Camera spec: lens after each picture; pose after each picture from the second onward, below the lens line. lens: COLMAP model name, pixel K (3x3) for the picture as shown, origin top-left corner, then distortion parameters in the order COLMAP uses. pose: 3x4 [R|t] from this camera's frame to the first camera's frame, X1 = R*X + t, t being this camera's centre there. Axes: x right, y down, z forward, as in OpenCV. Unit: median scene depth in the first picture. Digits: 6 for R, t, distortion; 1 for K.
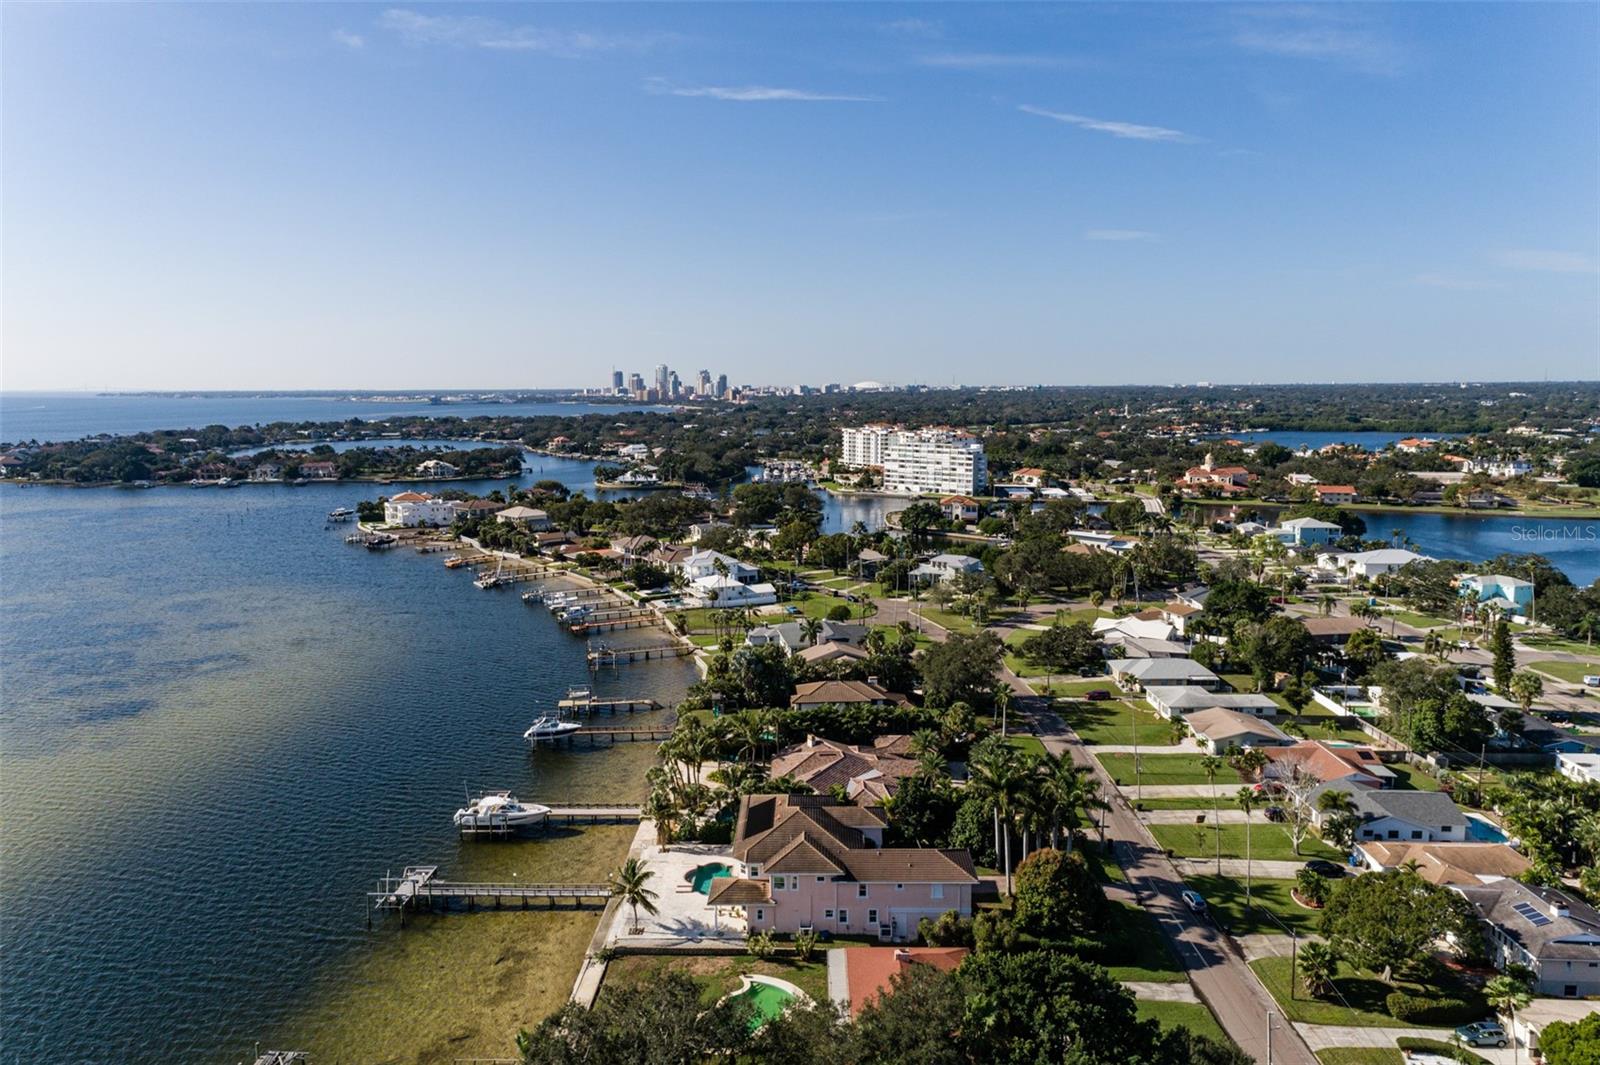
lens RADIAL K [[1079.0, 0, 798.3], [0, 1079.0, 526.7], [0, 0, 1]] dist [0.021184, 0.022823]
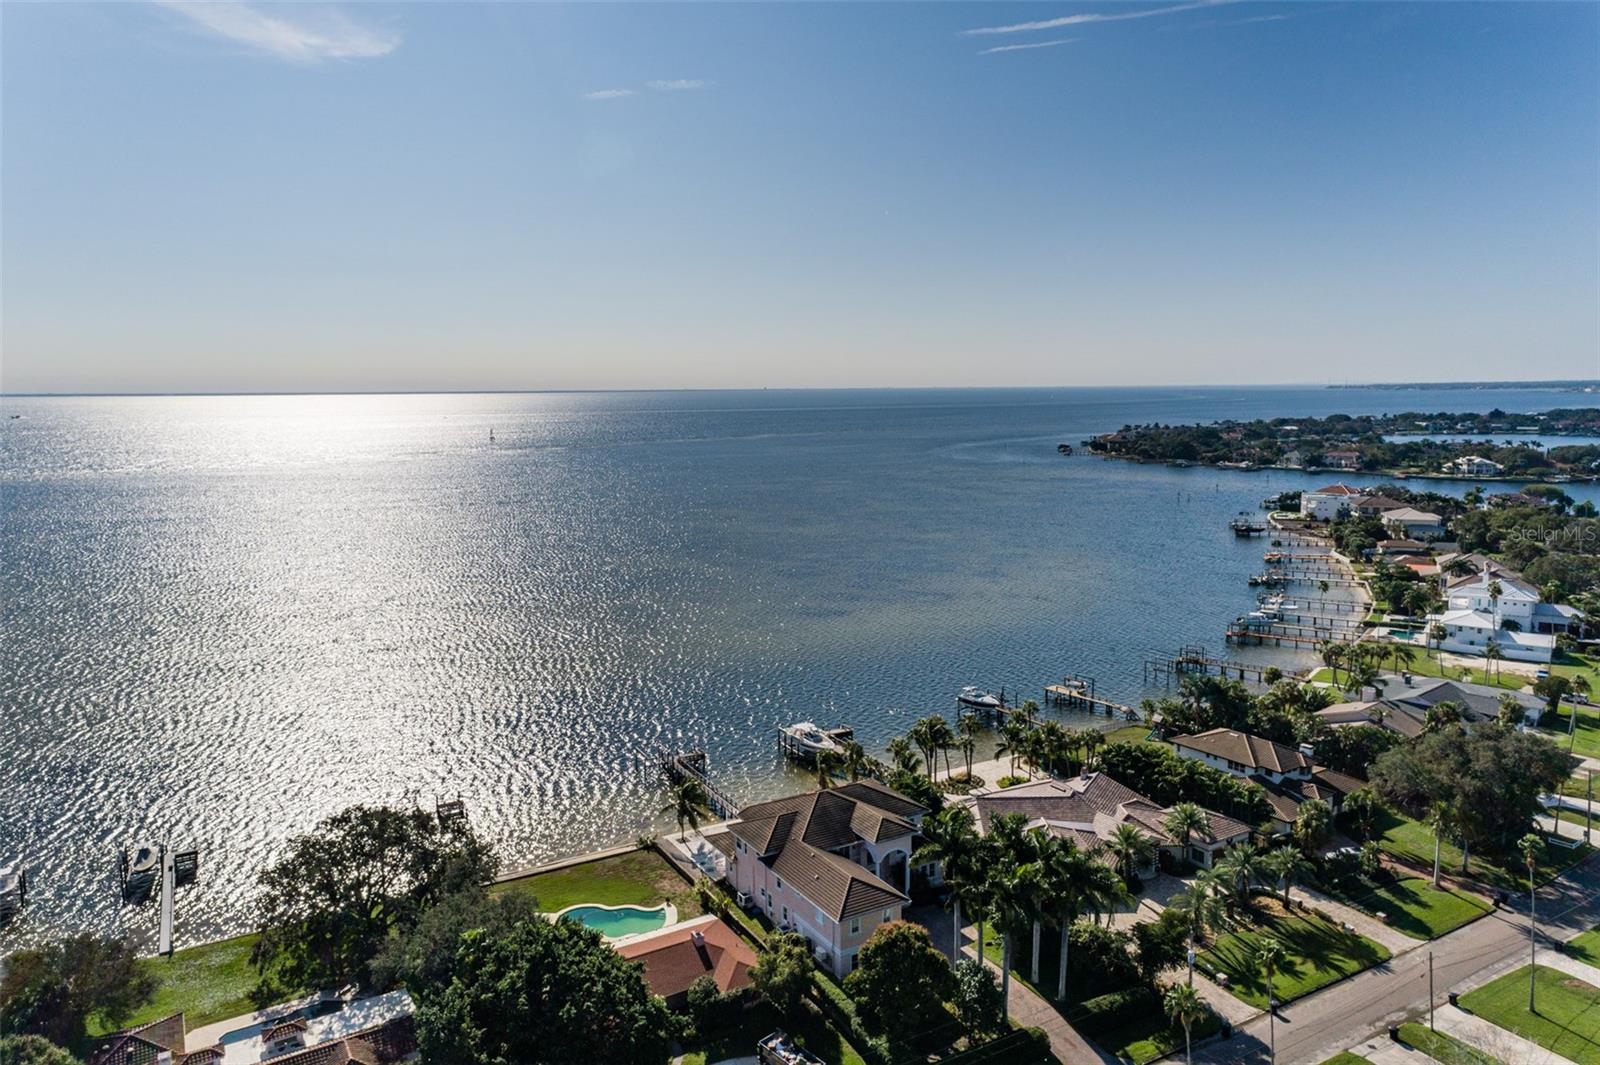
lens RADIAL K [[1079.0, 0, 798.3], [0, 1079.0, 526.7], [0, 0, 1]] dist [0.021184, 0.022823]
pose [[0.515677, 0.111909, -0.849443, 0.221329], [-0.105795, 0.992163, 0.066486, -0.009748], [0.850226, 0.055581, 0.523475, 0.132522]]
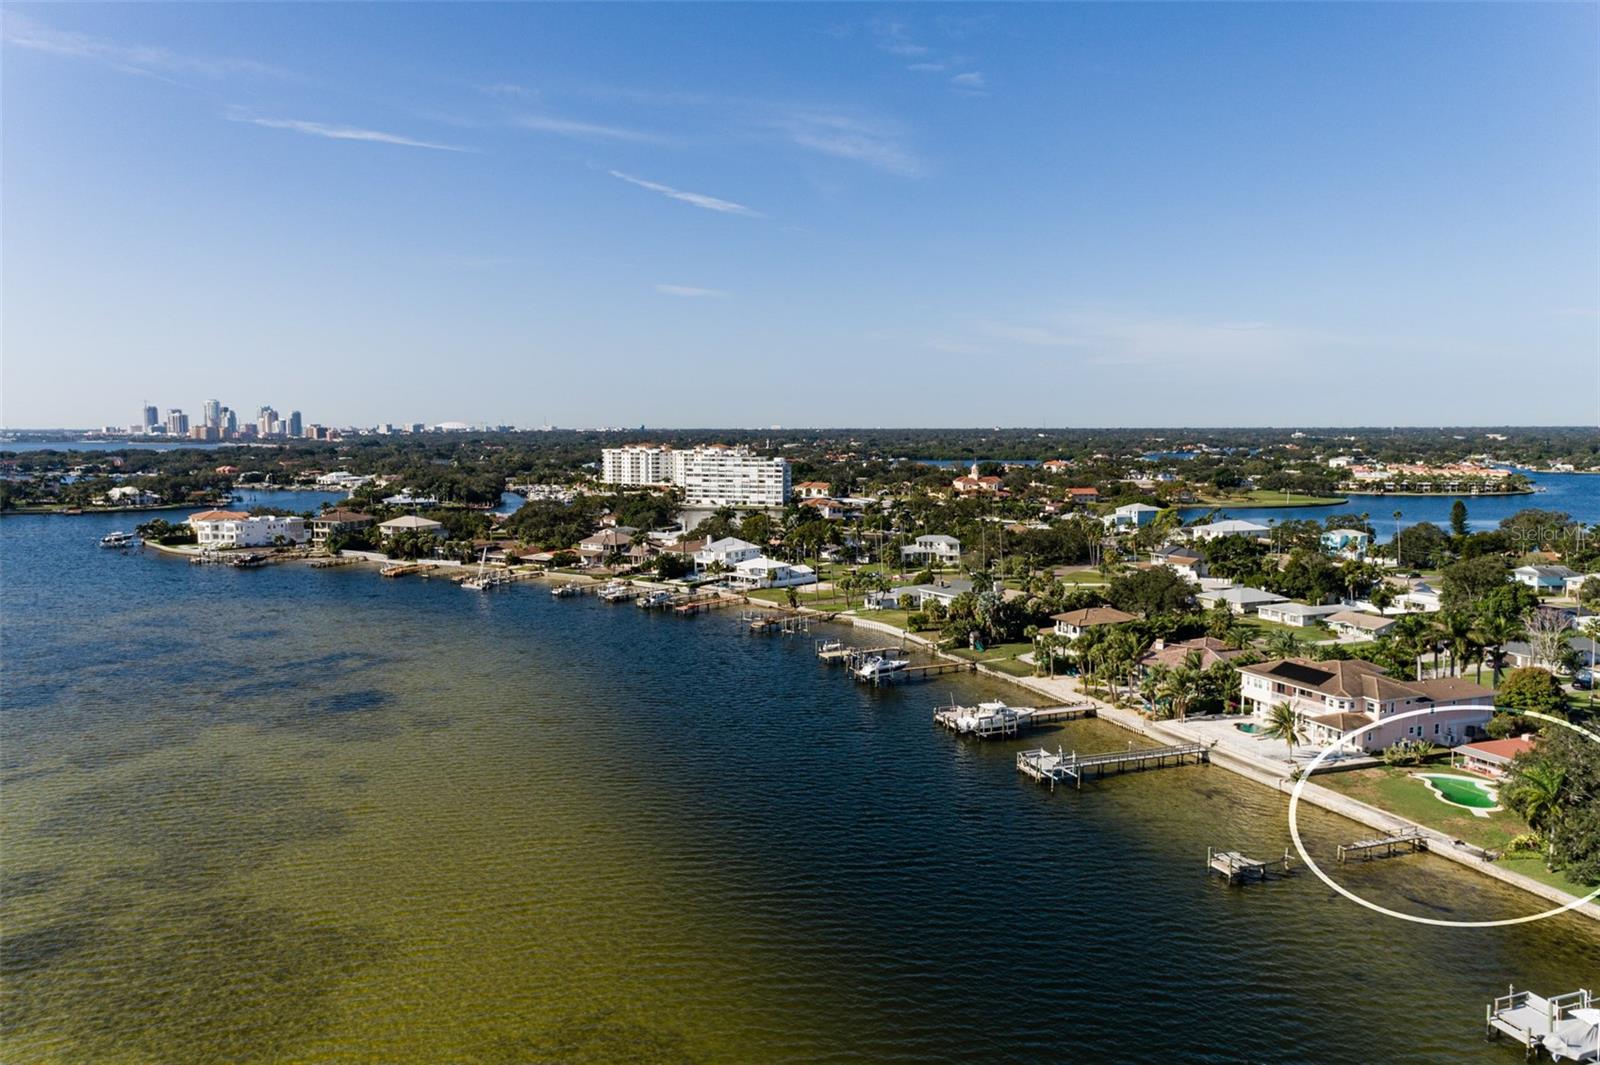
lens RADIAL K [[1089.3, 0, 800.0], [0, 1089.3, 532.5], [0, 0, 1]] dist [0.023558, 0.021096]
pose [[0.924205, -0.032069, 0.380549, -0.294465], [0.045782, 0.998586, -0.027036, 0.034325], [-0.379144, 0.042410, 0.924365, 0.019998]]
